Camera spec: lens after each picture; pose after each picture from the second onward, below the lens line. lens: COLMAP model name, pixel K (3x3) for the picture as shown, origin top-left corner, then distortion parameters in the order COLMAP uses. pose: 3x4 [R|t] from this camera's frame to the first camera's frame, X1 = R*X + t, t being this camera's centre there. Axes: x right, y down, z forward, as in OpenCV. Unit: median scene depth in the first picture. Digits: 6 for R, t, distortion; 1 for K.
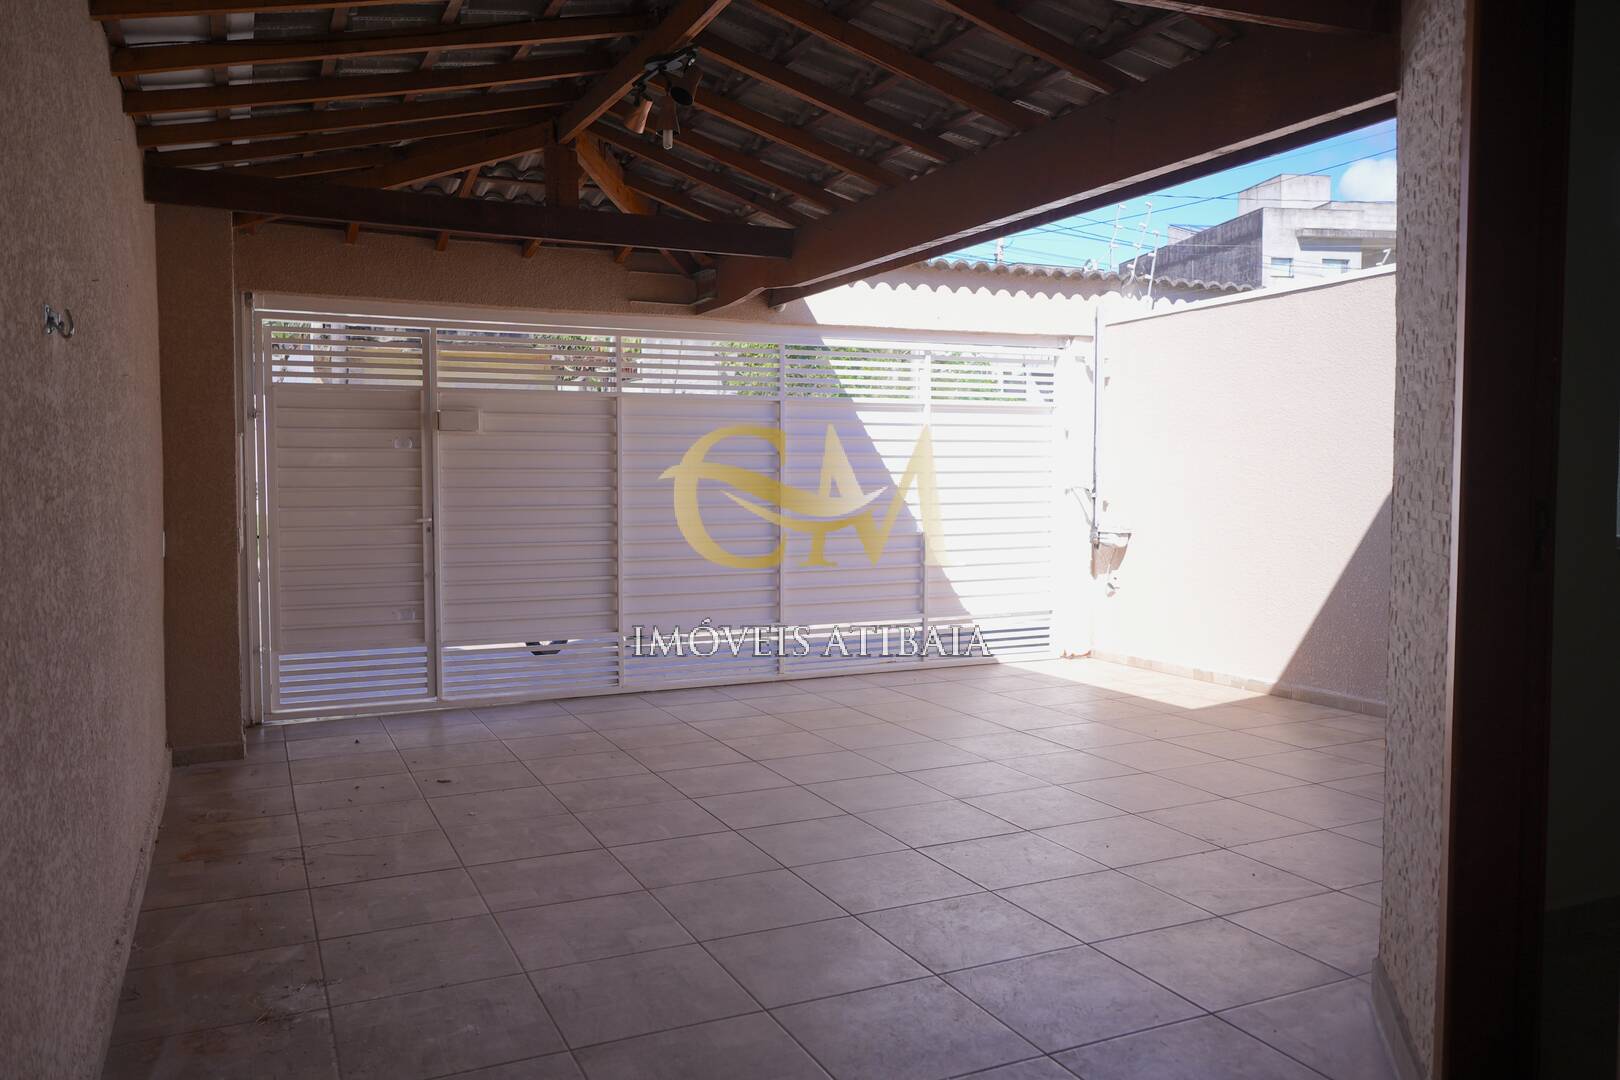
lens RADIAL K [[1214.4, 0, 809.2], [0, 1214.4, 537.9], [0, 0, 1]] dist [0.000349, 0.000123]
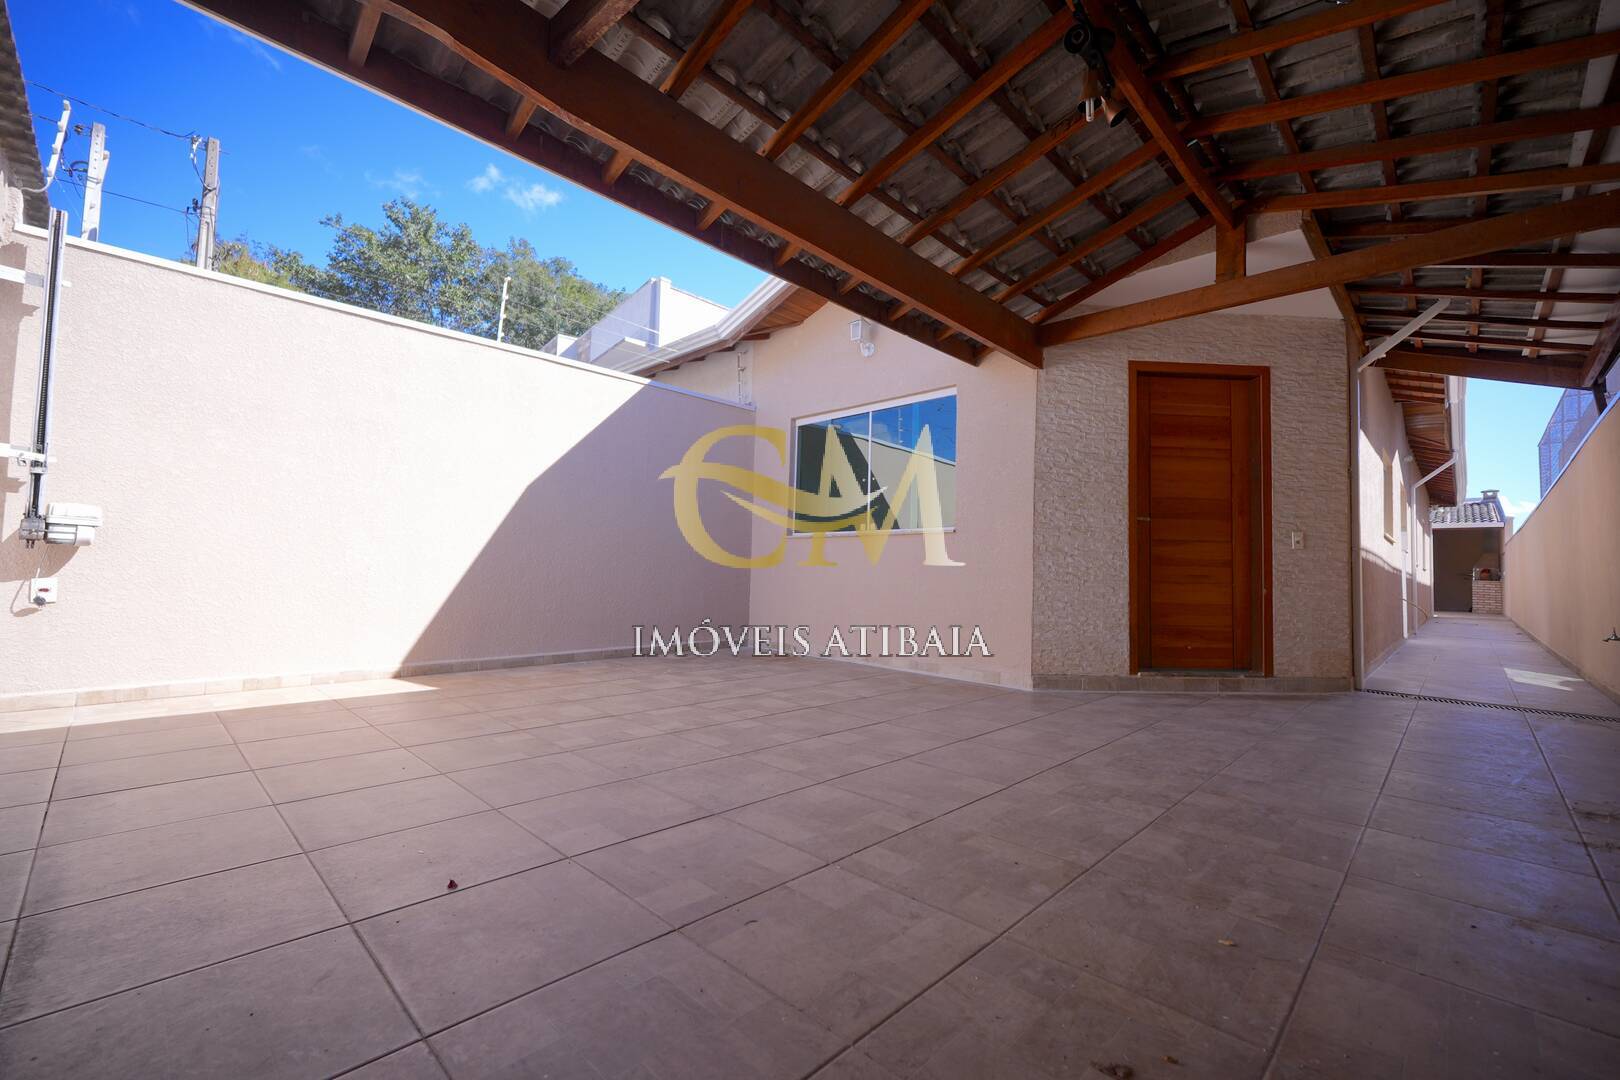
lens RADIAL K [[677.3, 0, 809.0], [0, 677.3, 537.8], [0, 0, 1]] dist [-0.006357, 0.003785]
pose [[-0.353293, 0.045223, 0.934419, -0.478498], [0.026855, 0.998910, -0.038190, 0.051420], [-0.935127, 0.011601, -0.354122, 1.223188]]
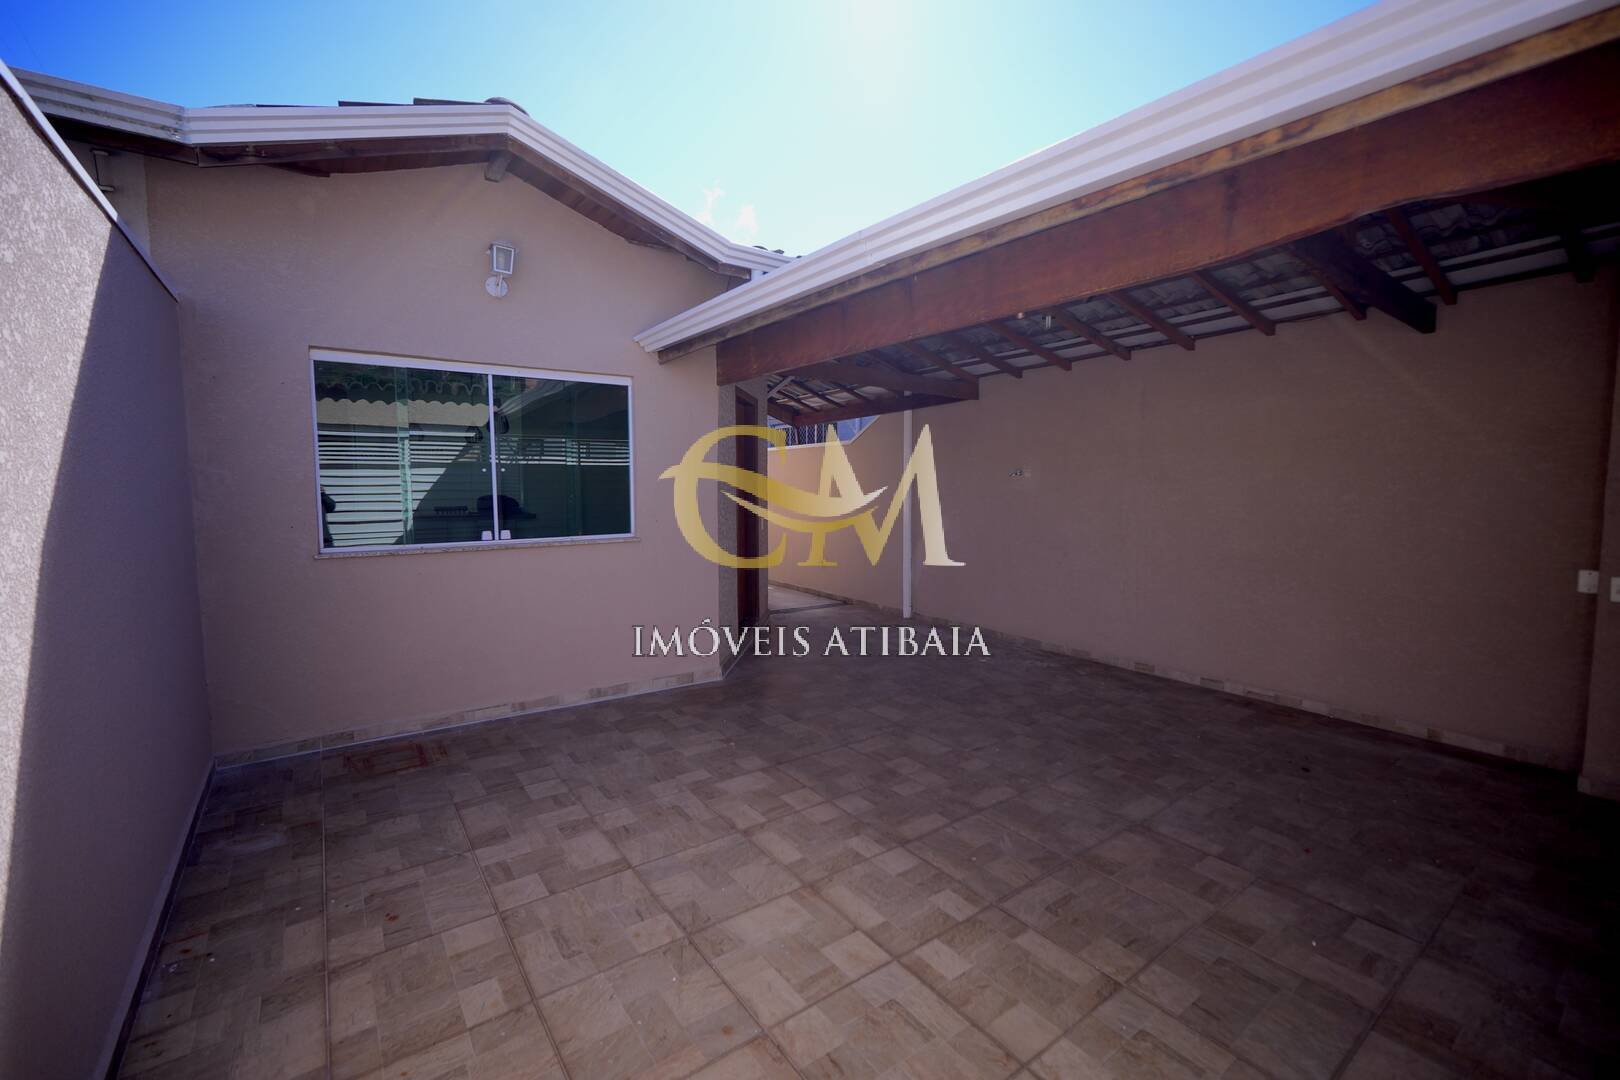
lens RADIAL K [[677.3, 0, 813.7], [0, 677.3, 536.8], [0, 0, 1]] dist [-0.006357, 0.003785]
pose [[-0.980903, 0.016886, -0.193763, 0.340460], [-0.009790, 0.990675, 0.135895, -0.126318], [0.194250, 0.135197, -0.971591, 1.624312]]
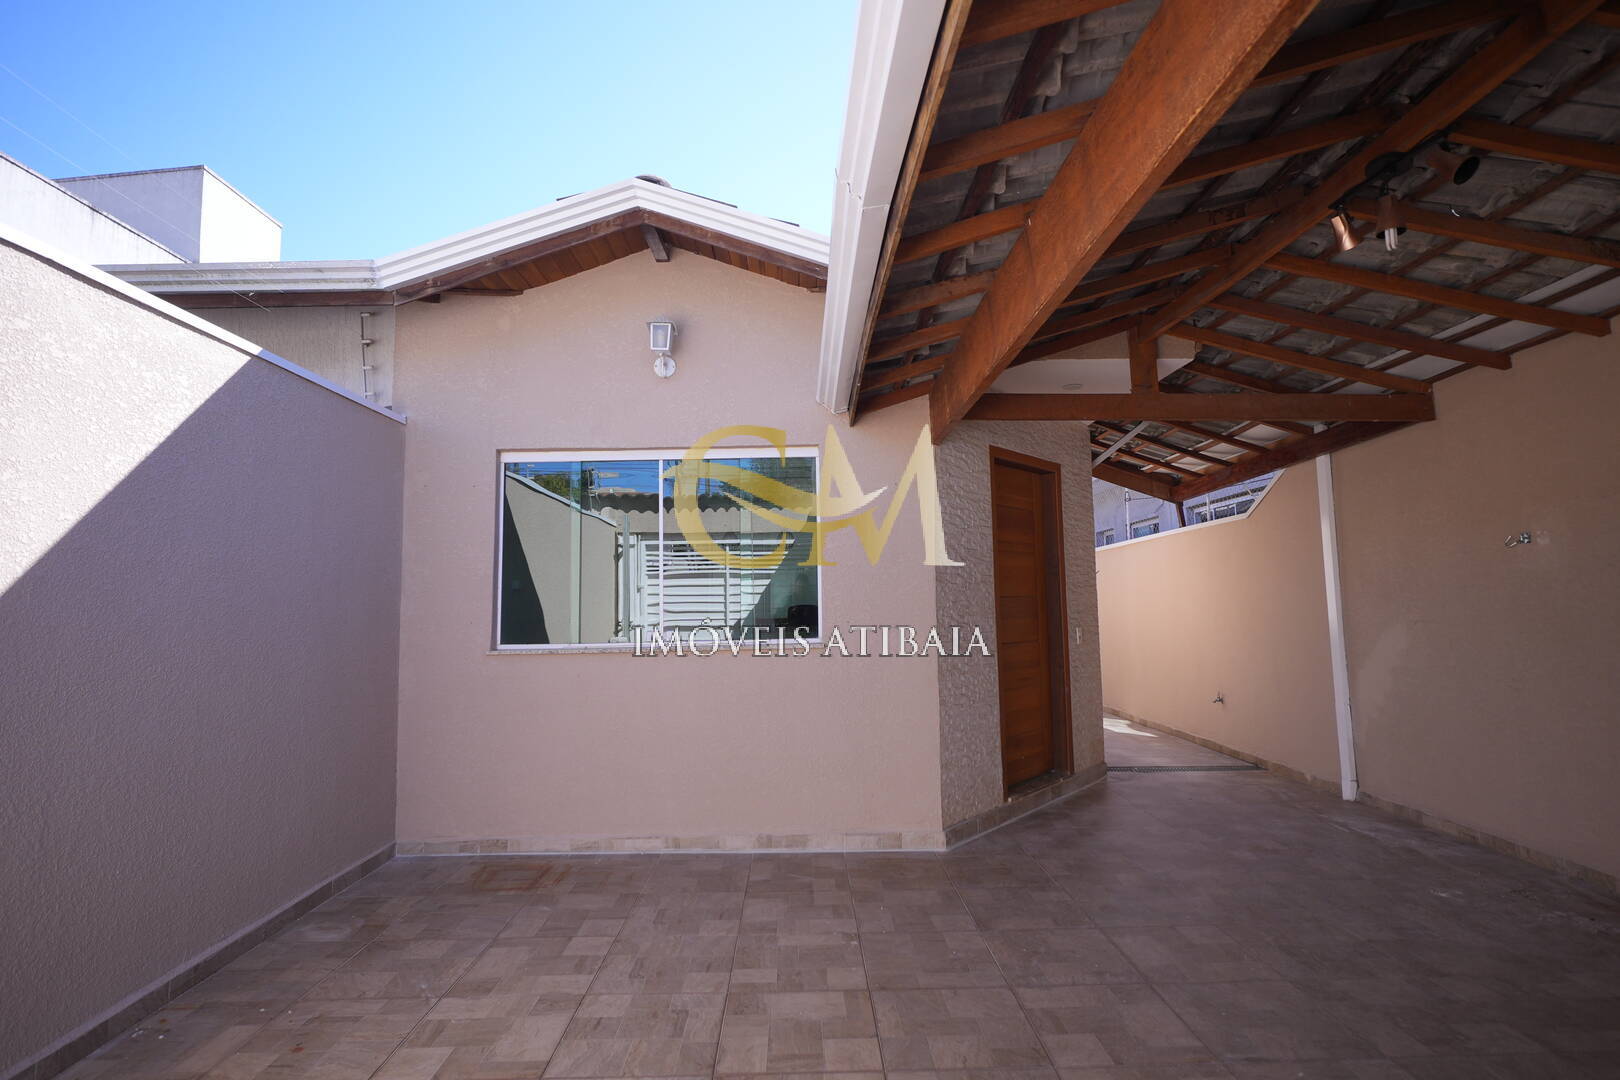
lens RADIAL K [[810.1, 0, 811.7], [0, 810.1, 538.0], [0, 0, 1]] dist [-0.001236, -0.000026]
pose [[-0.914087, 0.052846, 0.402059, 0.043592], [0.042308, 0.998490, -0.035050, -0.079763], [-0.403304, -0.015029, -0.914943, 1.480619]]
